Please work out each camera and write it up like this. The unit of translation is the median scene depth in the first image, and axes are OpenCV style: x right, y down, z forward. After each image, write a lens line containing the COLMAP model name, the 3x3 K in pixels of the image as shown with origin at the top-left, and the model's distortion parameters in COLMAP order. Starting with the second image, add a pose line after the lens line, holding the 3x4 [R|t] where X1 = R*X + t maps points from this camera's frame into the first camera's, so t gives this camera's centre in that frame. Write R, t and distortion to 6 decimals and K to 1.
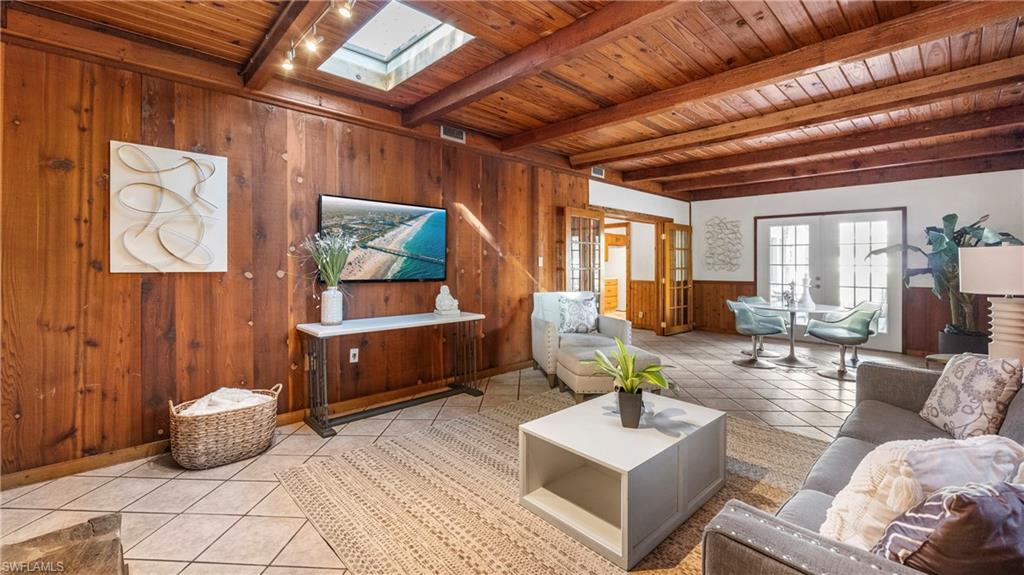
lens RADIAL K [[435.0, 0, 509.7], [0, 435.0, 285.7], [0, 0, 1]] dist [-0.003902, -0.000805]
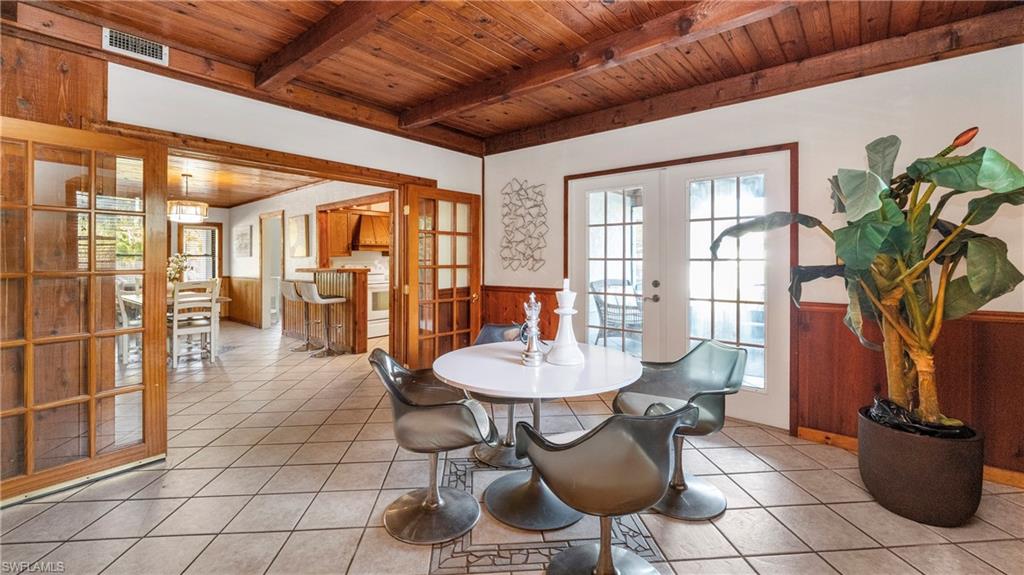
lens RADIAL K [[435.0, 0, 511.1], [0, 435.0, 289.7], [0, 0, 1]] dist [-0.003902, -0.000805]
pose [[0.992467, -0.017860, 0.121200, 0.479810], [0.015497, 0.999672, 0.020412, -0.023901], [-0.121525, -0.018380, 0.992418, 0.494402]]
